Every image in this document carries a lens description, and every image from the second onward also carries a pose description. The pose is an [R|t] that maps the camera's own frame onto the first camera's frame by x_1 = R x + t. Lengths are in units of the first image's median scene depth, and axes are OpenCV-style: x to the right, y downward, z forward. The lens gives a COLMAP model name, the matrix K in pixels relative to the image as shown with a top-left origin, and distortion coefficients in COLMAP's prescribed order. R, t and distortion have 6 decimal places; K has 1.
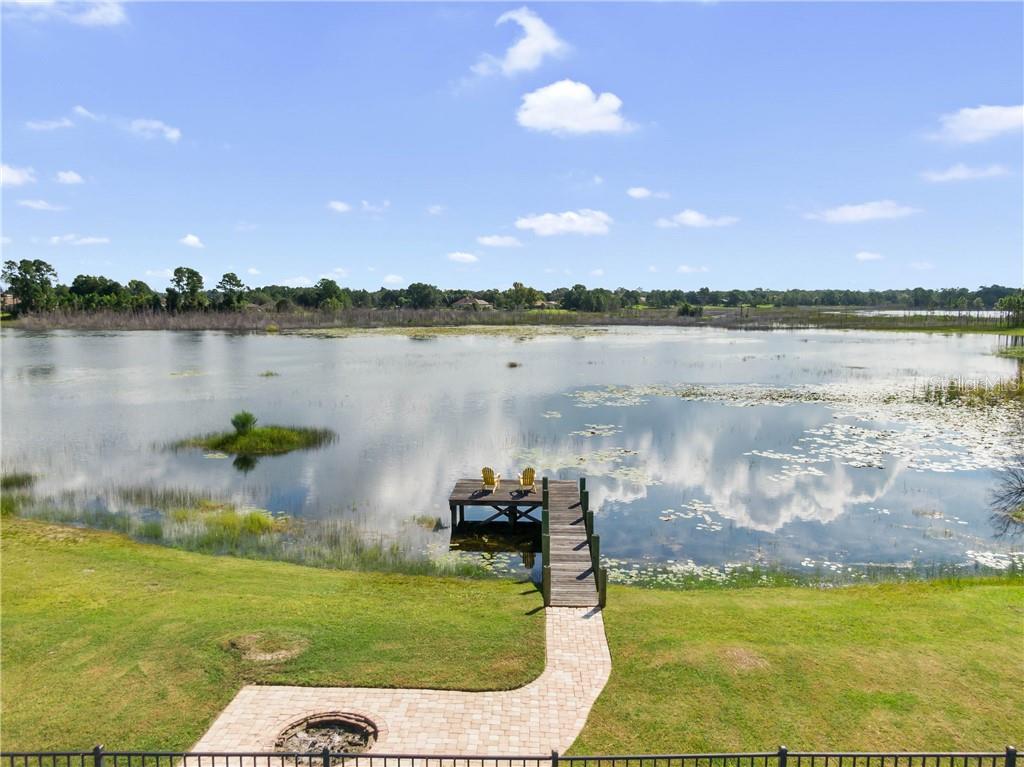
lens RADIAL K [[737.0, 0, 512.0], [0, 737.0, 383.5], [0, 0, 1]] dist [0.007085, -0.000418]
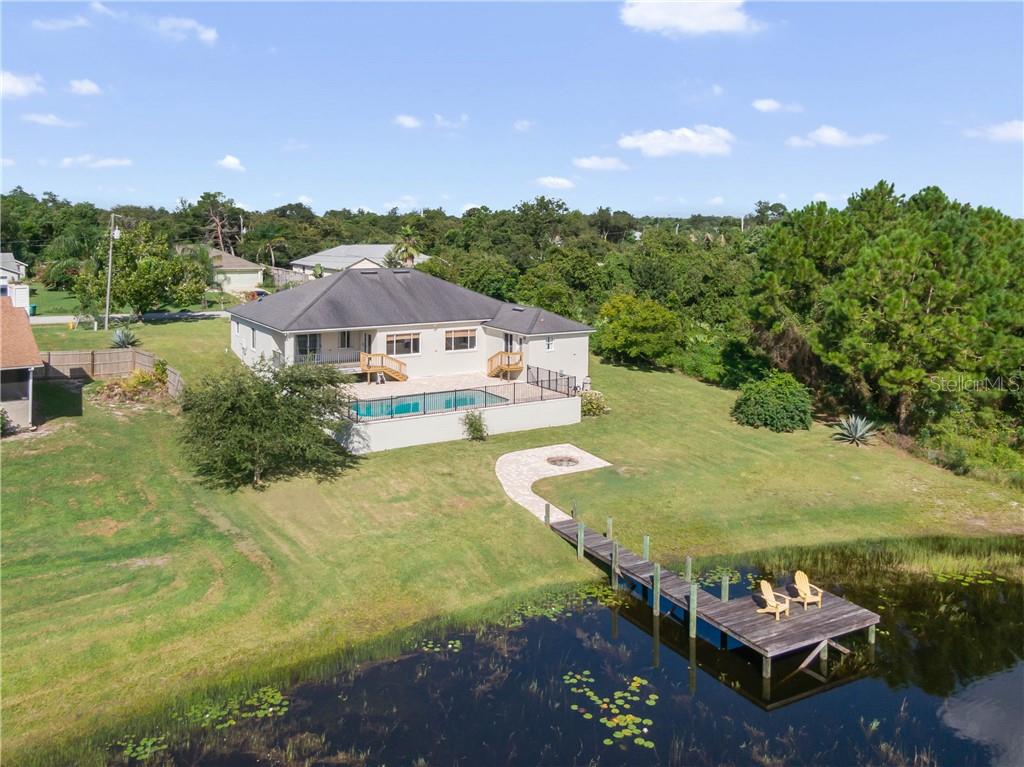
lens RADIAL K [[856.0, 0, 512.0], [0, 856.0, 383.5], [0, 0, 1]] dist [-0.001576, 0.000855]
pose [[-0.867757, 0.079120, -0.490651, 0.357995], [-0.050263, 0.968213, 0.245024, -0.155783], [0.494441, 0.237282, -0.836197, 0.799120]]
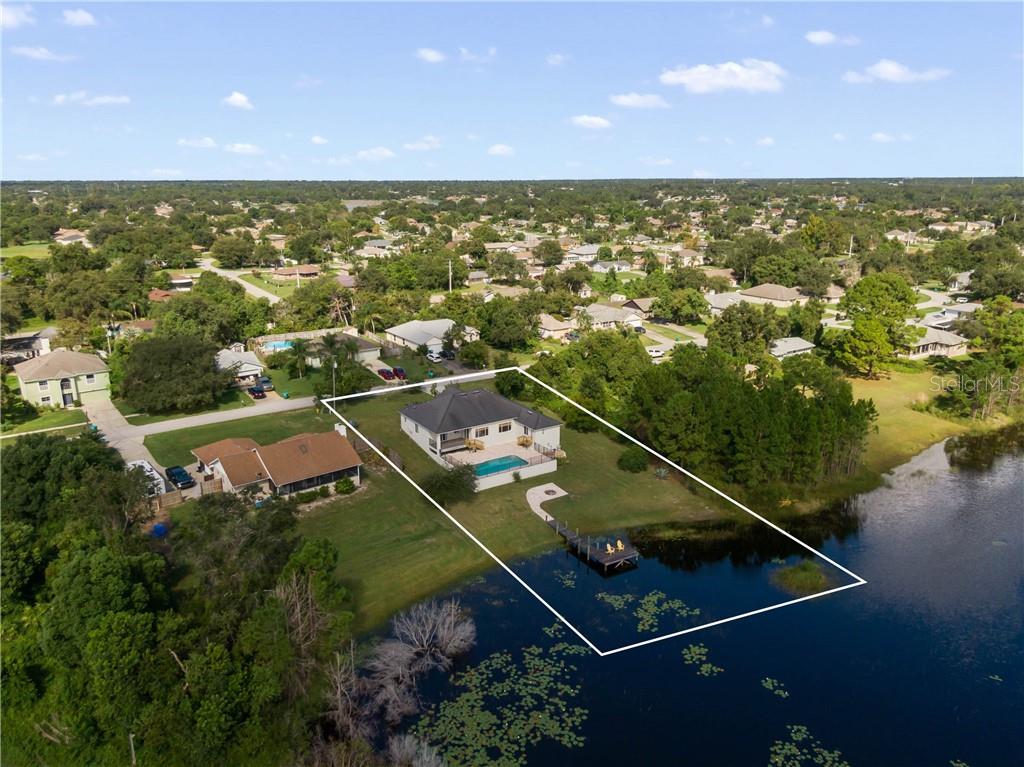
lens RADIAL K [[737.0, 0, 512.0], [0, 737.0, 383.5], [0, 0, 1]] dist [0.007085, -0.000418]
pose [[-0.855778, 0.143237, -0.497119, 0.873582], [-0.040444, 0.939443, 0.340309, -0.746244], [0.515760, 0.311335, -0.798162, 1.487745]]
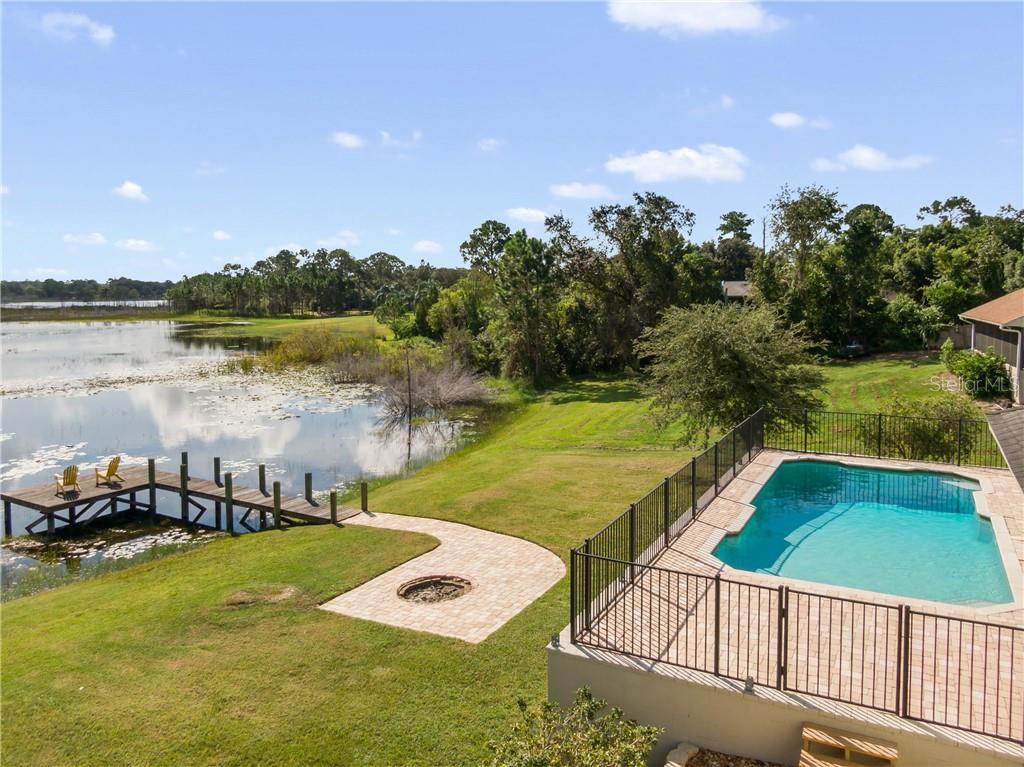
lens RADIAL K [[737.0, 0, 512.0], [0, 737.0, 383.5], [0, 0, 1]] dist [0.007085, -0.000418]
pose [[0.466189, -0.111386, 0.877645, -0.273863], [0.101951, 0.992197, 0.071770, 0.002359], [-0.878791, 0.056019, 0.473908, 0.038427]]
